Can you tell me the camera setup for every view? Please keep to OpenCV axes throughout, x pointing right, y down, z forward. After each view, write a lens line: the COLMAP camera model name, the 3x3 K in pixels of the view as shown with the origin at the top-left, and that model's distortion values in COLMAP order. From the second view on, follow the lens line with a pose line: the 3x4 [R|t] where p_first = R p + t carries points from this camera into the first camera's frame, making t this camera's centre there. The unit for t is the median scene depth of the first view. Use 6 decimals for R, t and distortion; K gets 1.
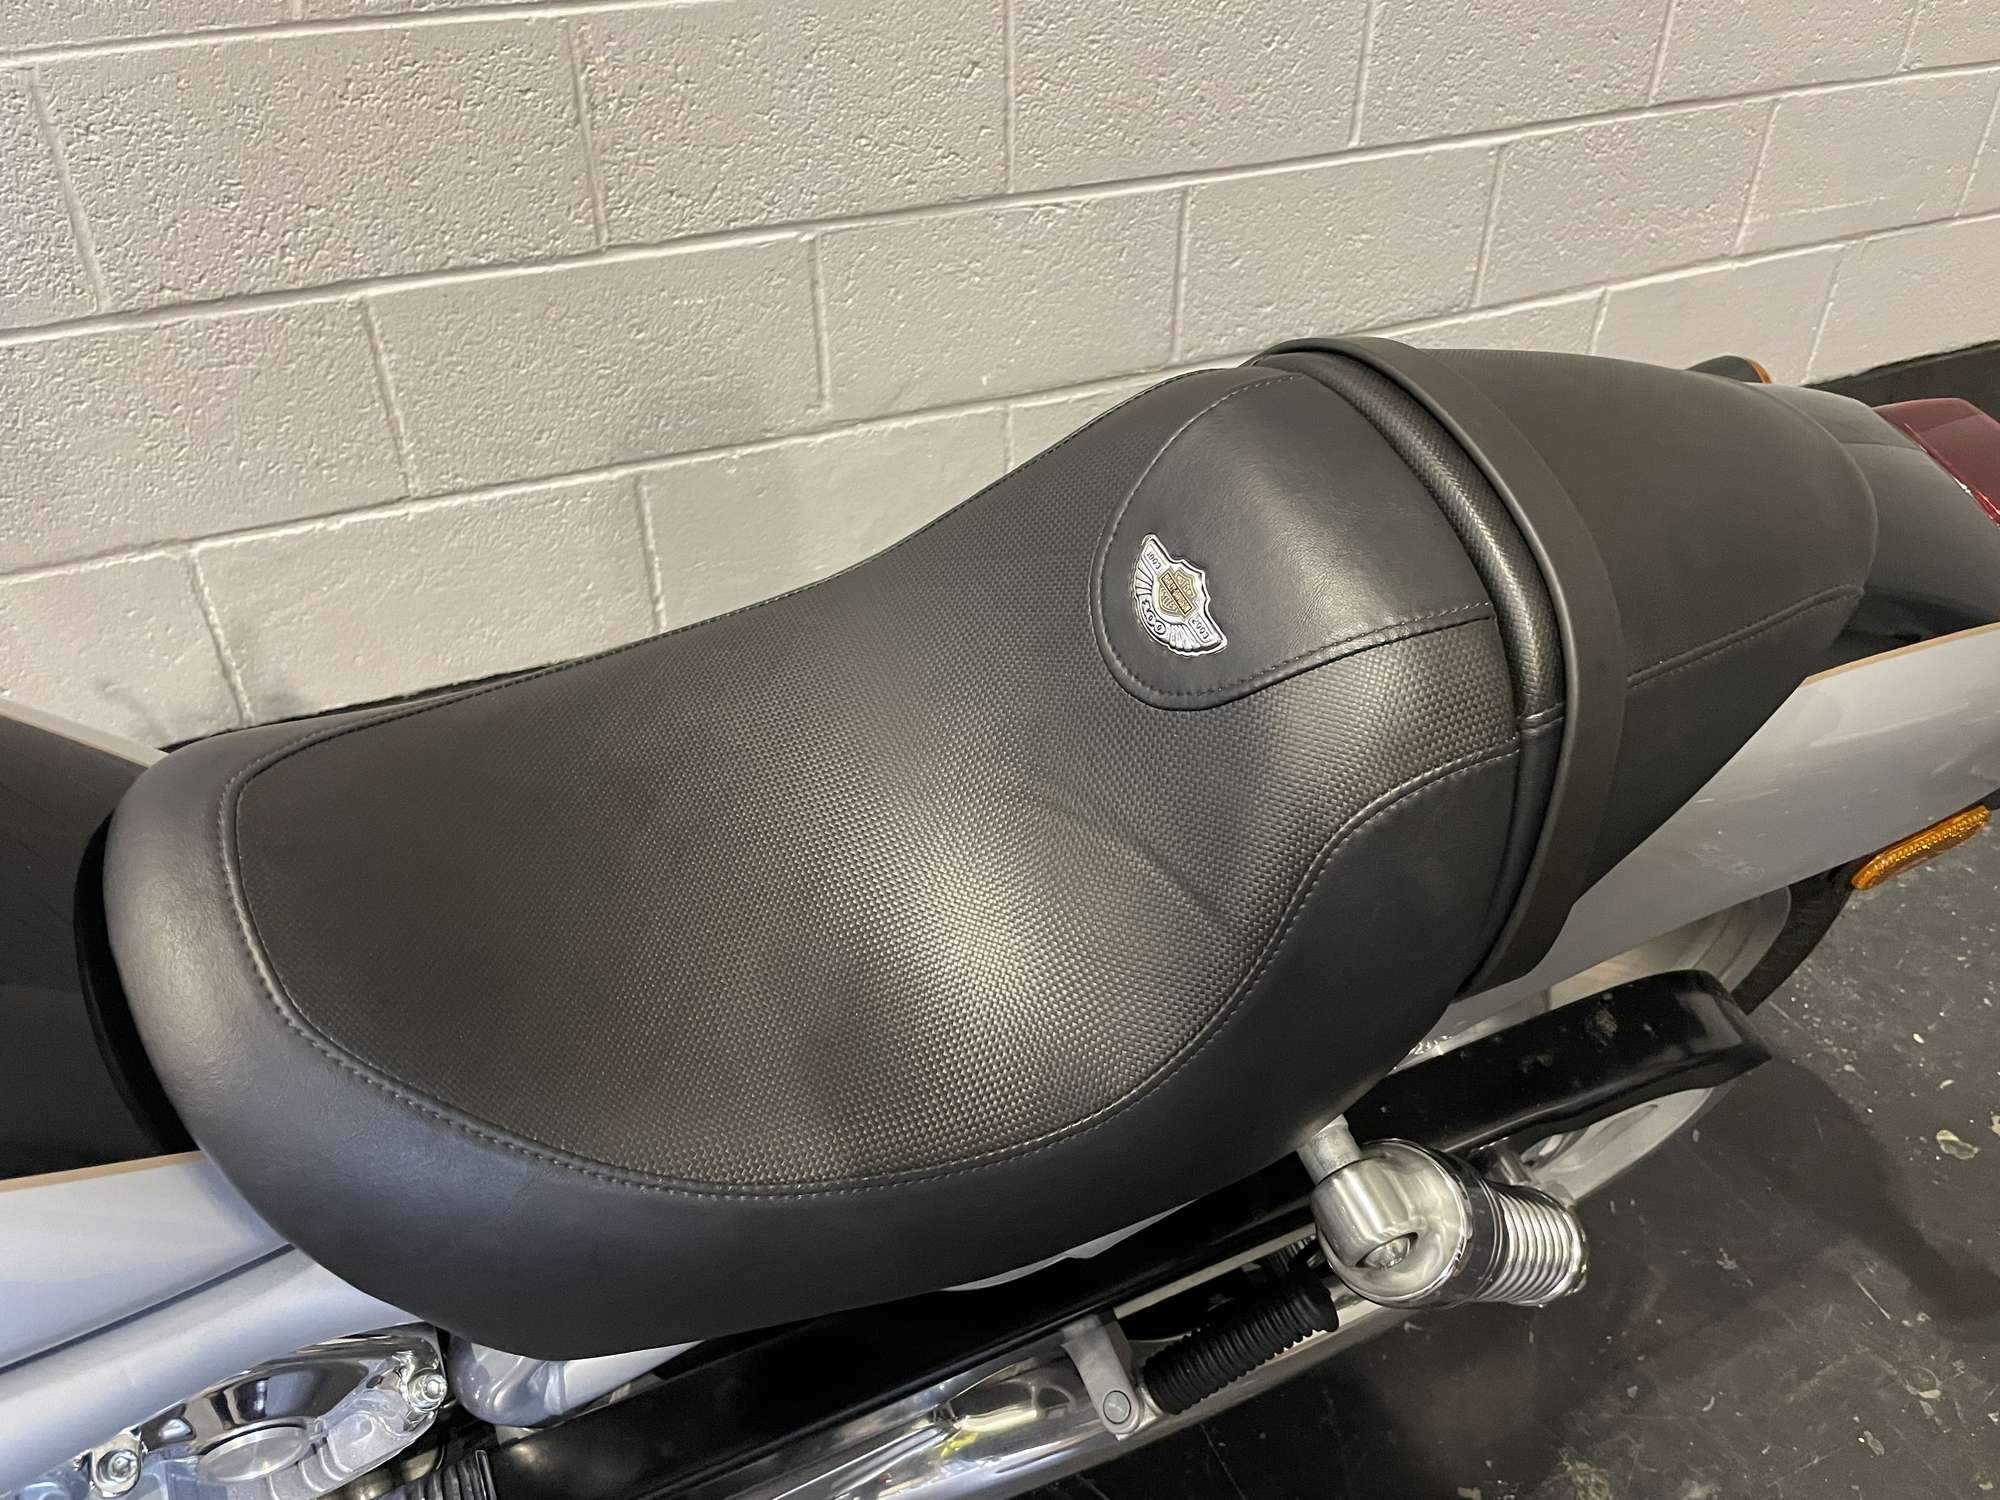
lens RADIAL K [[1494.6, 0, 997.4], [0, 1494.6, 736.5], [0, 0, 1]] dist [0.084874, -0.131841]
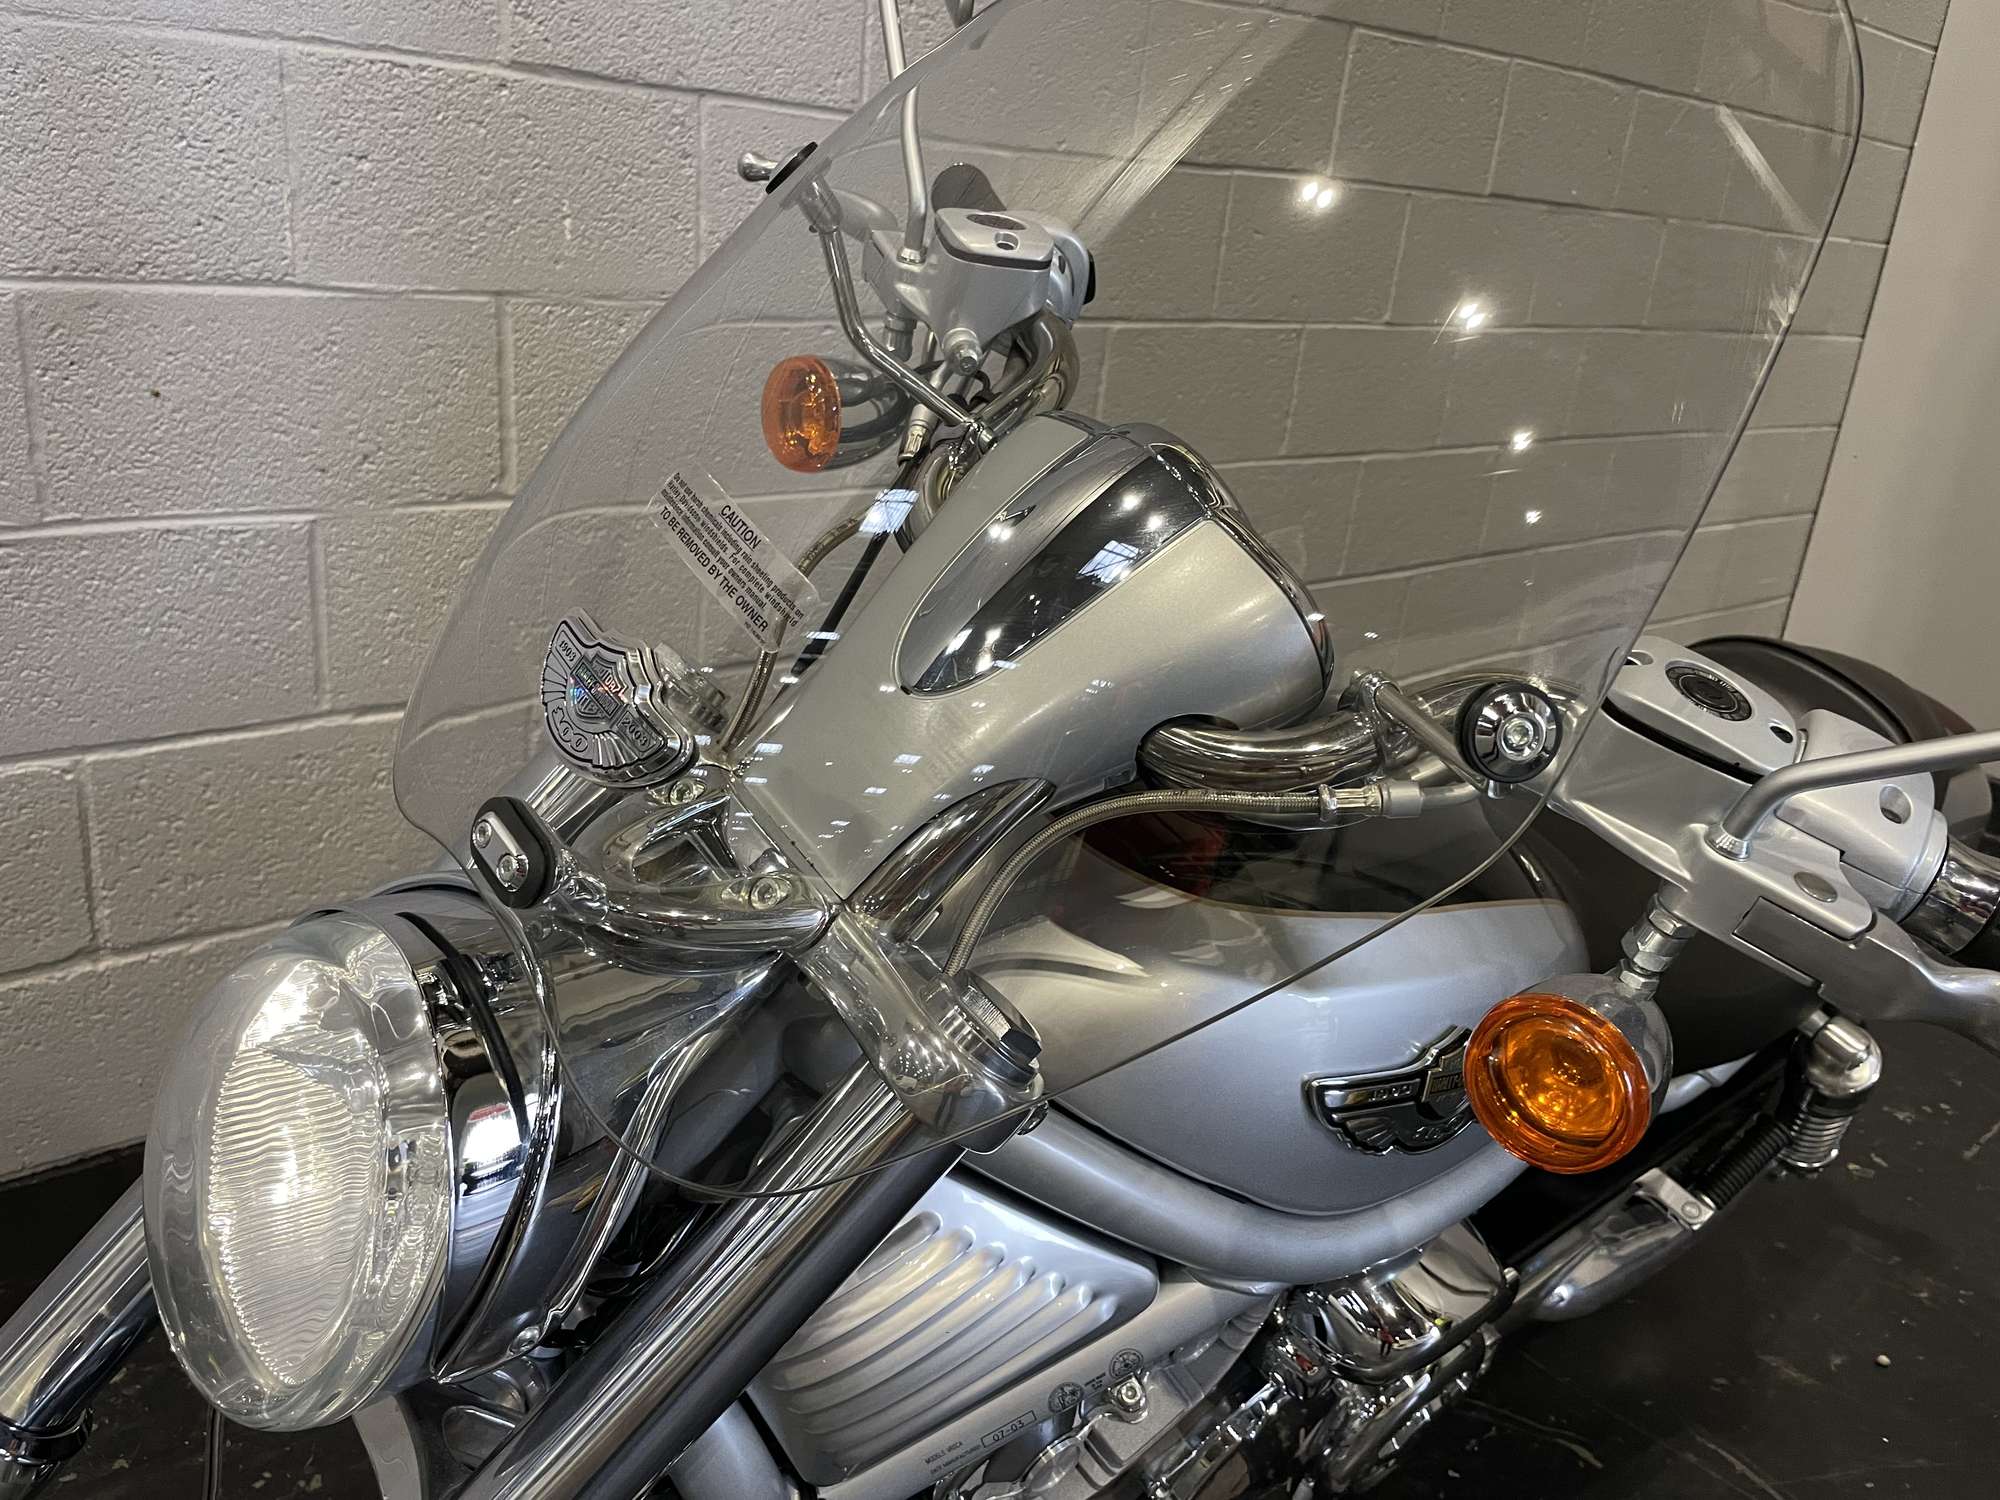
lens RADIAL K [[1494.6, 0, 997.4], [0, 1494.6, 736.5], [0, 0, 1]] dist [0.084874, -0.131841]
pose [[0.956288, -0.013435, 0.292119, -0.735493], [0.094218, 0.959831, -0.264288, 0.184494], [-0.276834, 0.280258, 0.919140, -0.349216]]
